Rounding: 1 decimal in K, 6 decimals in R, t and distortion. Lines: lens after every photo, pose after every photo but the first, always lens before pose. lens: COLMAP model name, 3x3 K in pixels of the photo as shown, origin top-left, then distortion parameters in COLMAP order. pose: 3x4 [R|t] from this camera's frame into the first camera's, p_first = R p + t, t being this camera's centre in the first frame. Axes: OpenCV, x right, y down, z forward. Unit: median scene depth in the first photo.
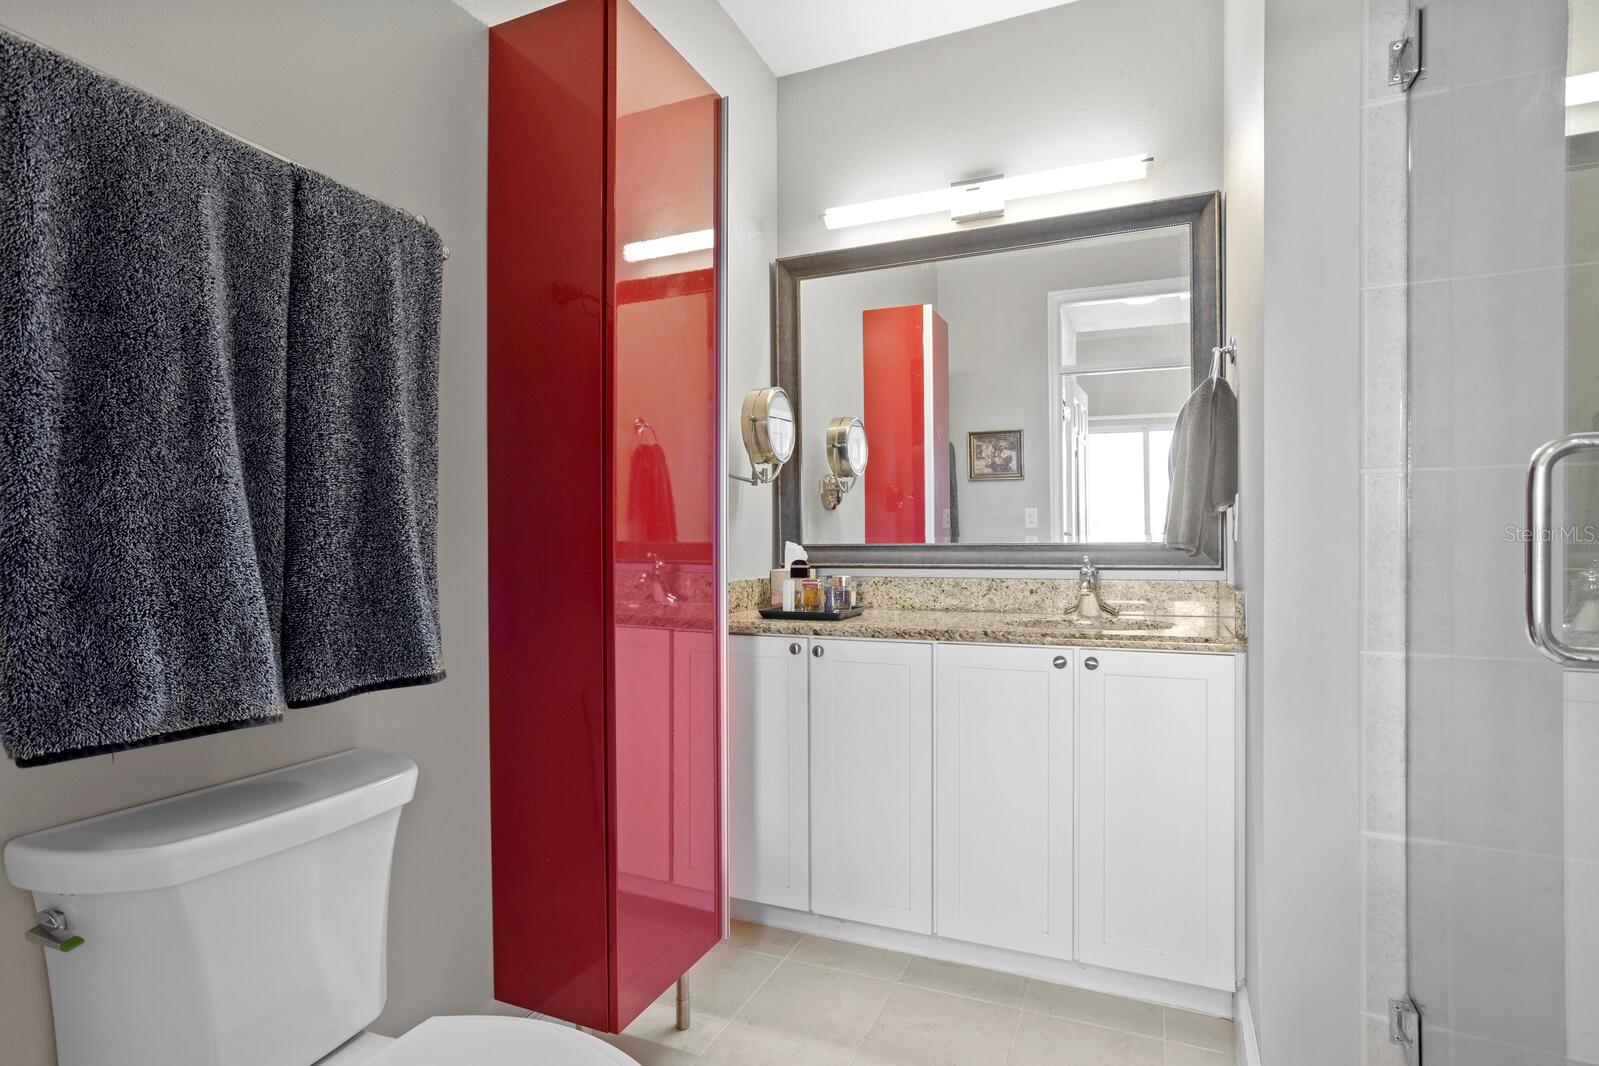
lens RADIAL K [[803.1, 0, 804.8], [0, 803.1, 538.2], [0, 0, 1]] dist [-0.056210, 0.025608]
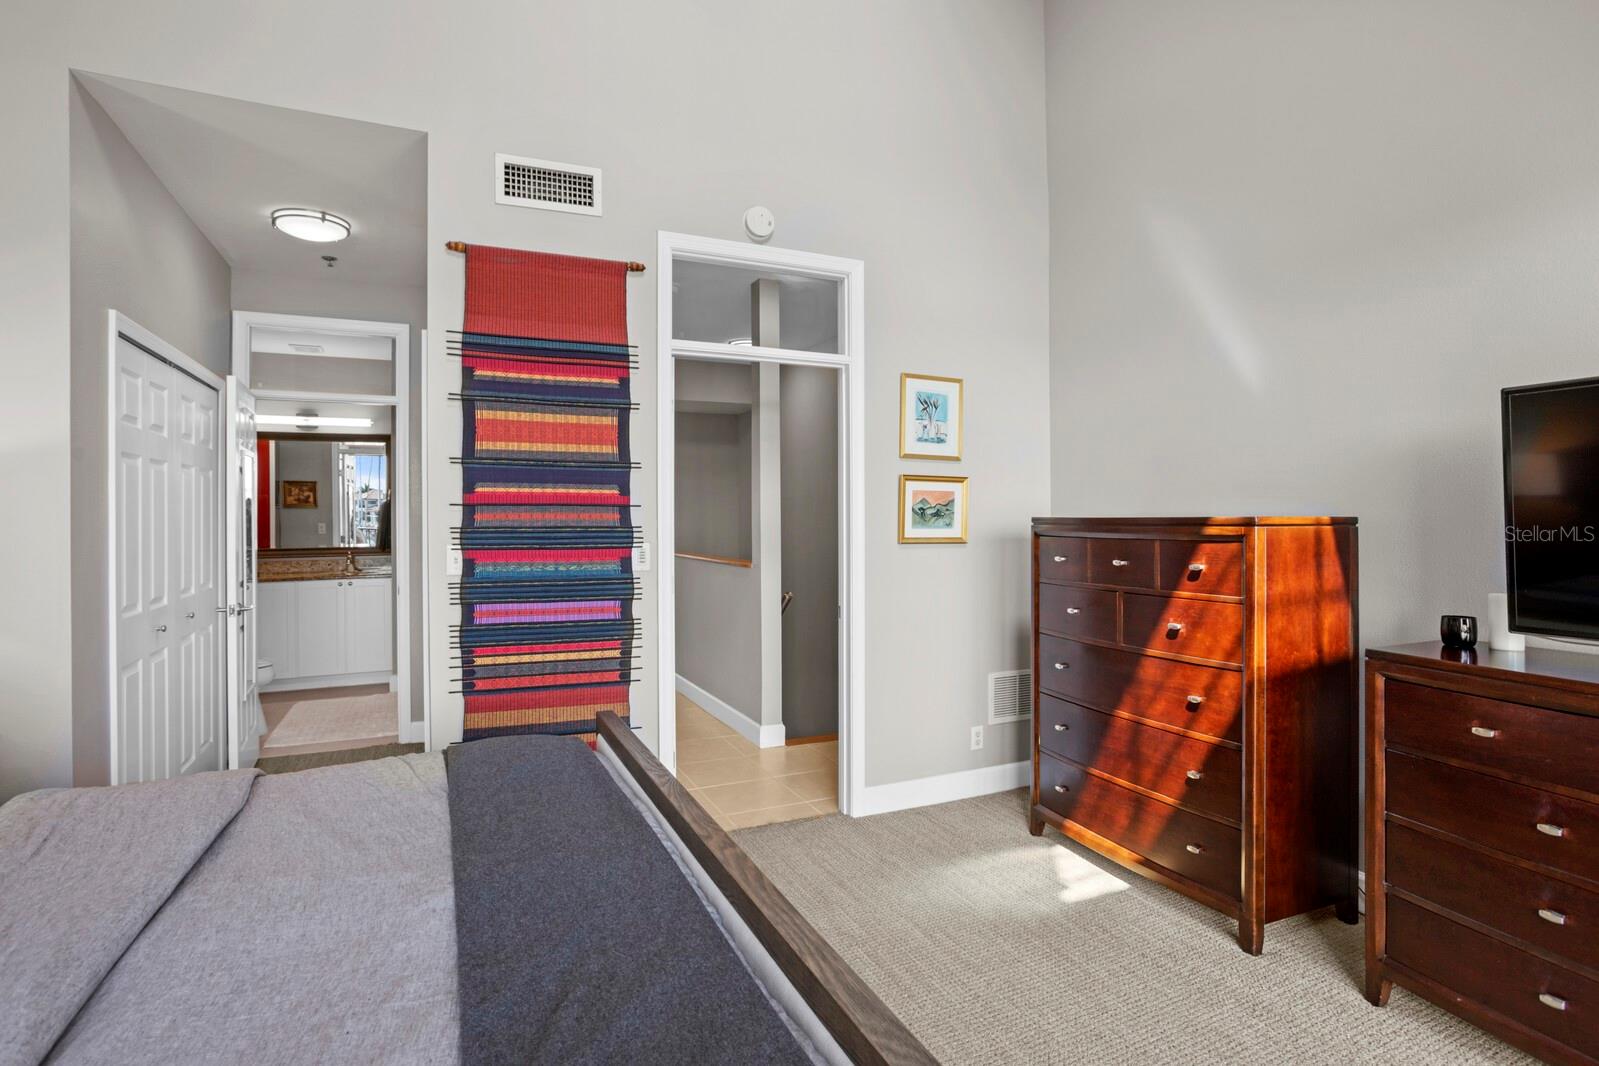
lens RADIAL K [[803.1, 0, 804.9], [0, 803.1, 522.8], [0, 0, 1]] dist [-0.056210, 0.025608]
pose [[0.664656, -0.009950, 0.747083, -0.648733], [0.006462, 0.999950, 0.007569, -0.086169], [-0.747121, -0.000203, 0.664688, -2.011491]]
